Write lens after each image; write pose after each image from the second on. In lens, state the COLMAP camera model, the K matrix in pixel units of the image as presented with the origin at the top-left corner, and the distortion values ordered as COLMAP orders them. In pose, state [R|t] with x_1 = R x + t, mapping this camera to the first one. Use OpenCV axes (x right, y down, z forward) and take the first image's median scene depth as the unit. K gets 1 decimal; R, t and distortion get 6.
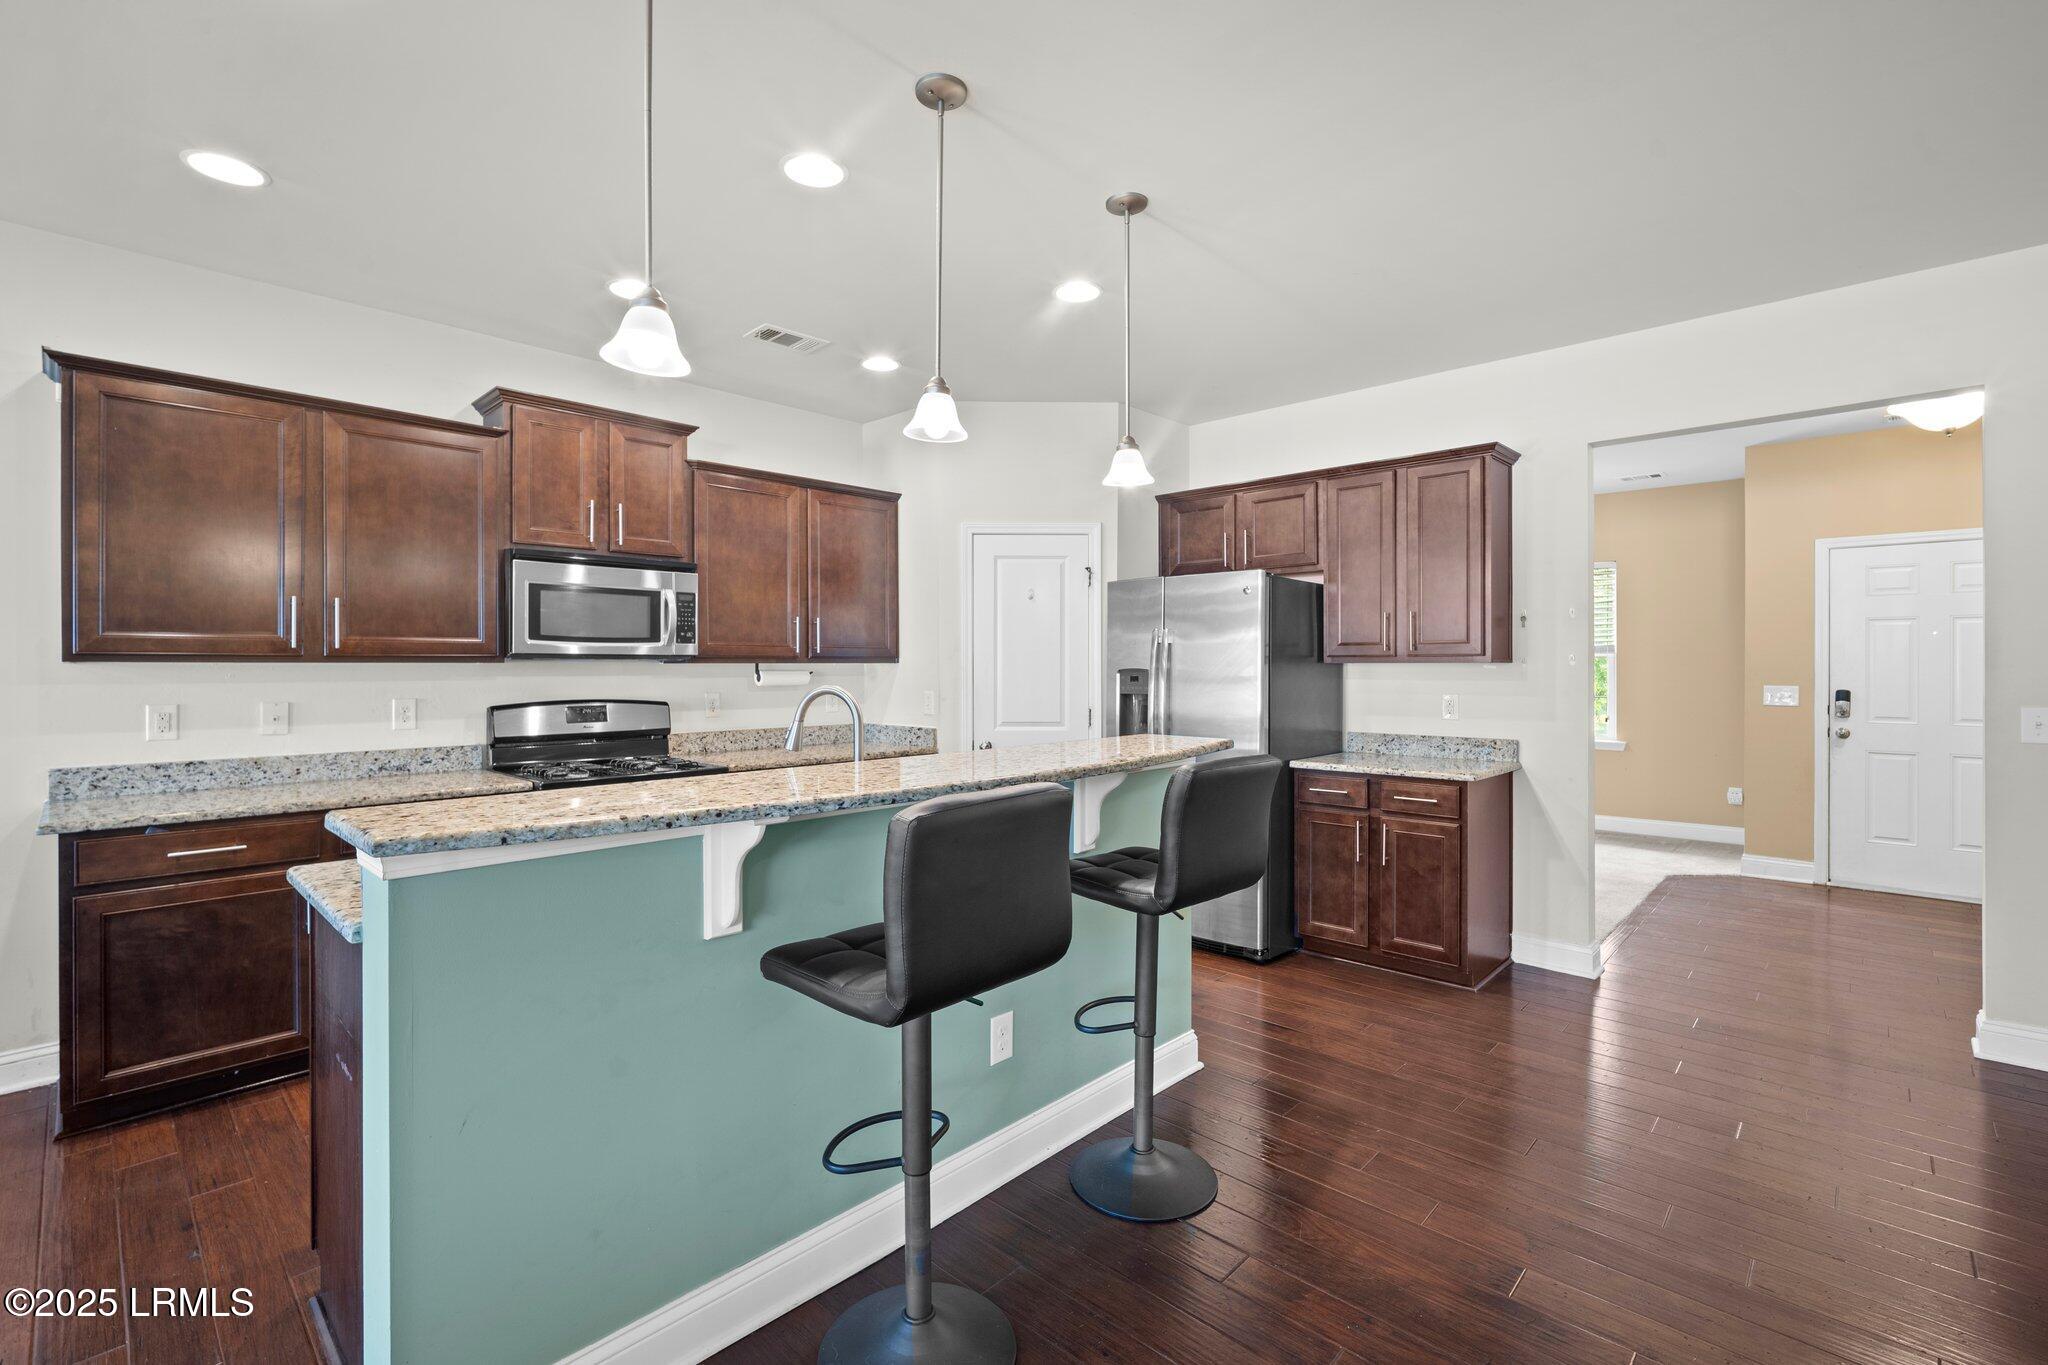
lens RADIAL K [[902.7, 0, 1024.9], [0, 902.7, 666.4], [0, 0, 1]] dist [-0.007902, 0.000541]
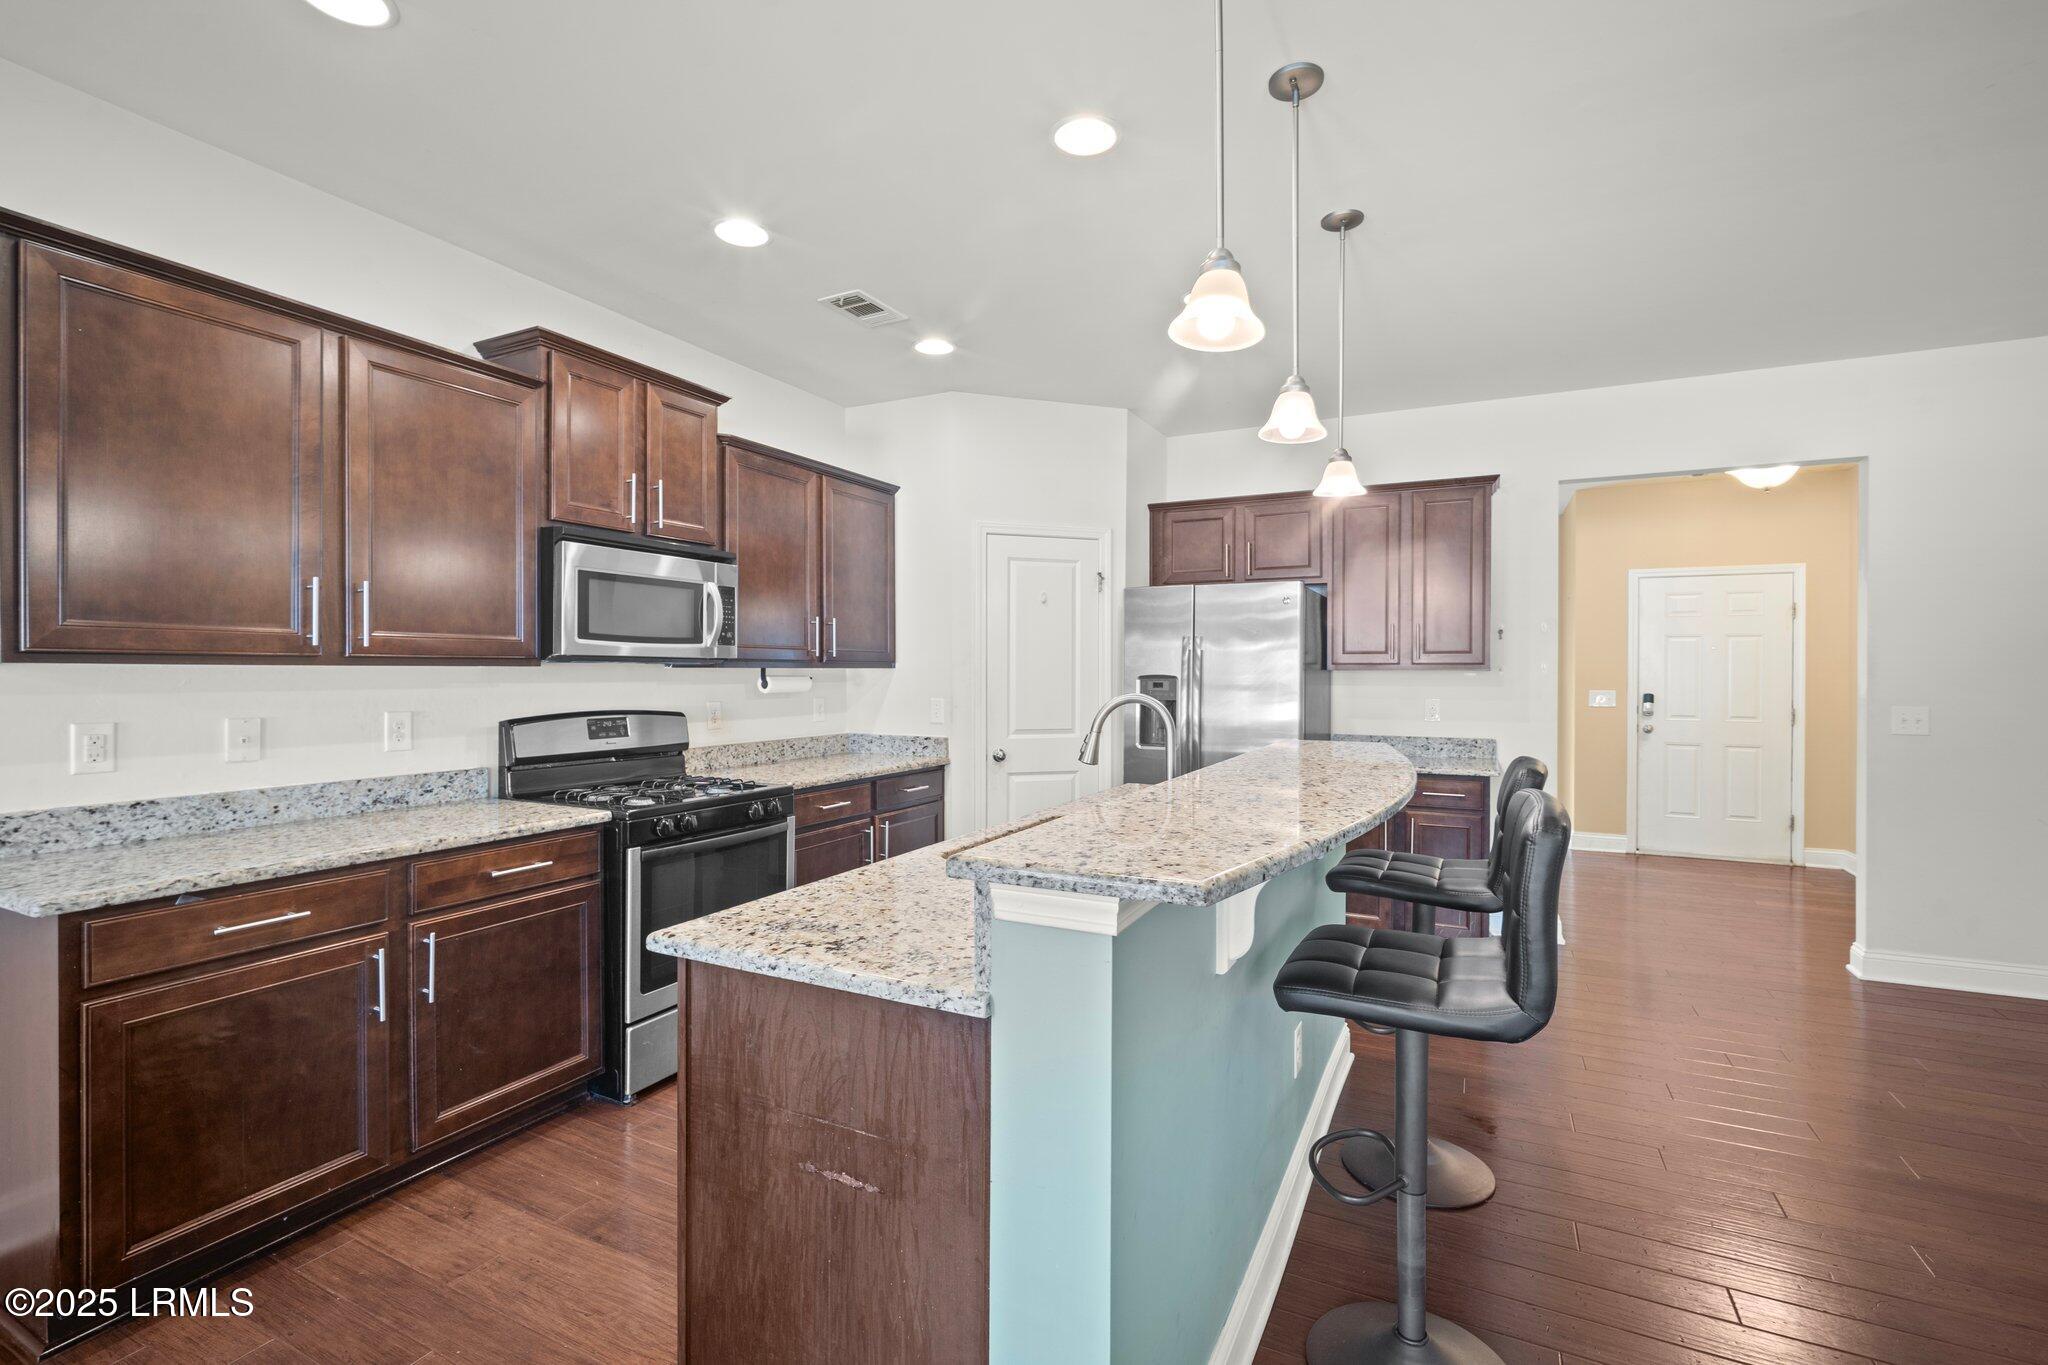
lens RADIAL K [[910.2, 0, 1024.9], [0, 910.2, 675.1], [0, 0, 1]] dist [-0.013355, 0.003774]
pose [[0.958021, 0.002482, 0.286687, -0.384442], [-0.003761, 0.999985, 0.003909, -0.000988], [-0.286673, -0.004823, 0.958016, 0.085111]]
